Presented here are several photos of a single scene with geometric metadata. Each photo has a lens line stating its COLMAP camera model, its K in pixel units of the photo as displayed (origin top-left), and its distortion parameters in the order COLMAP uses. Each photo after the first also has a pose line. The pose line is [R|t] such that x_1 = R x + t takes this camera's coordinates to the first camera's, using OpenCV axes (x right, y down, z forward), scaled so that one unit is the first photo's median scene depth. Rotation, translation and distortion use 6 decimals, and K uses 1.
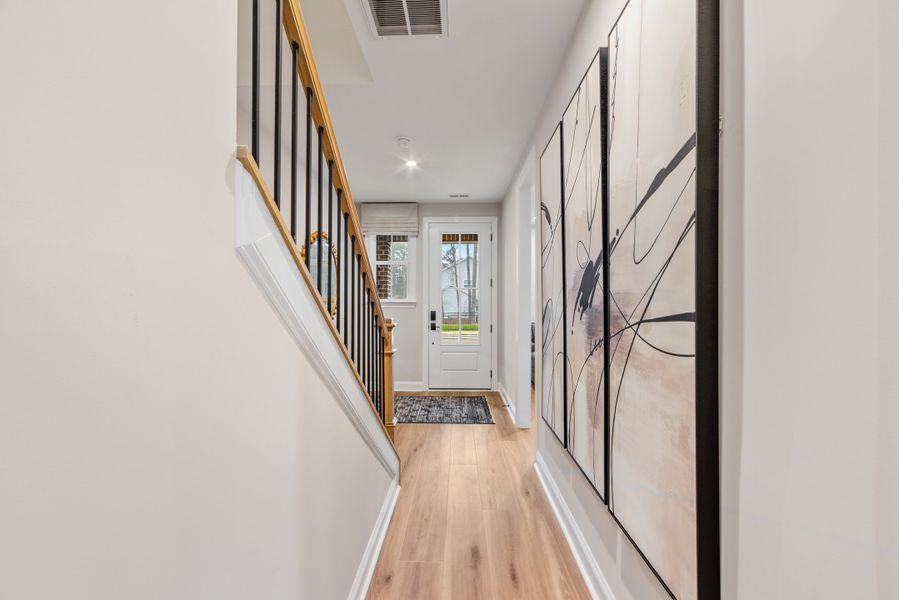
lens RADIAL K [[352.9, 0, 448.8], [0, 352.9, 299.8], [0, 0, 1]] dist [-0.003539, -0.000610]
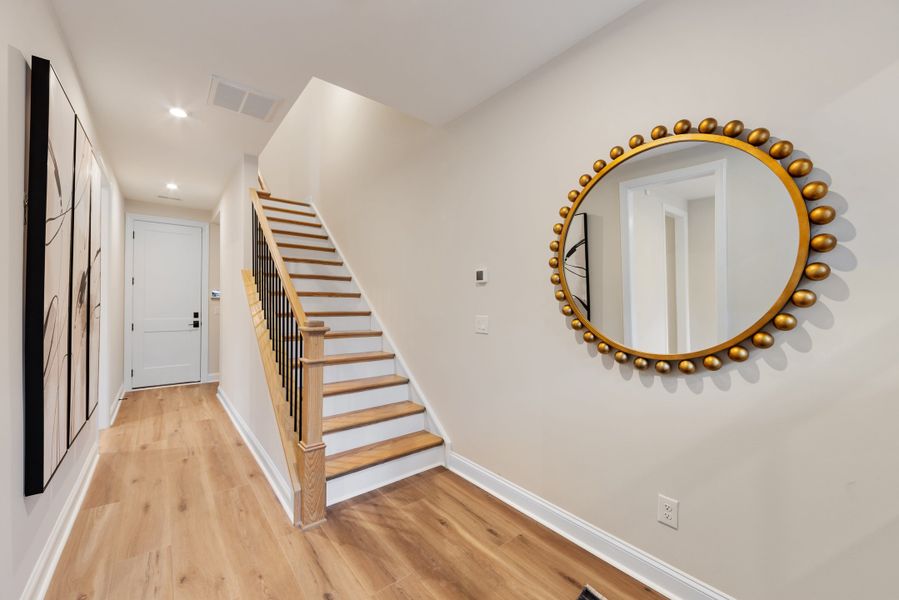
lens RADIAL K [[352.9, 0, 447.6], [0, 352.9, 301.5], [0, 0, 1]] dist [-0.003539, -0.000610]
pose [[-0.758260, -0.007423, -0.651910, 0.175409], [-0.000527, 0.999942, -0.010773, 0.024435], [0.651952, -0.007825, -0.758219, 2.478569]]
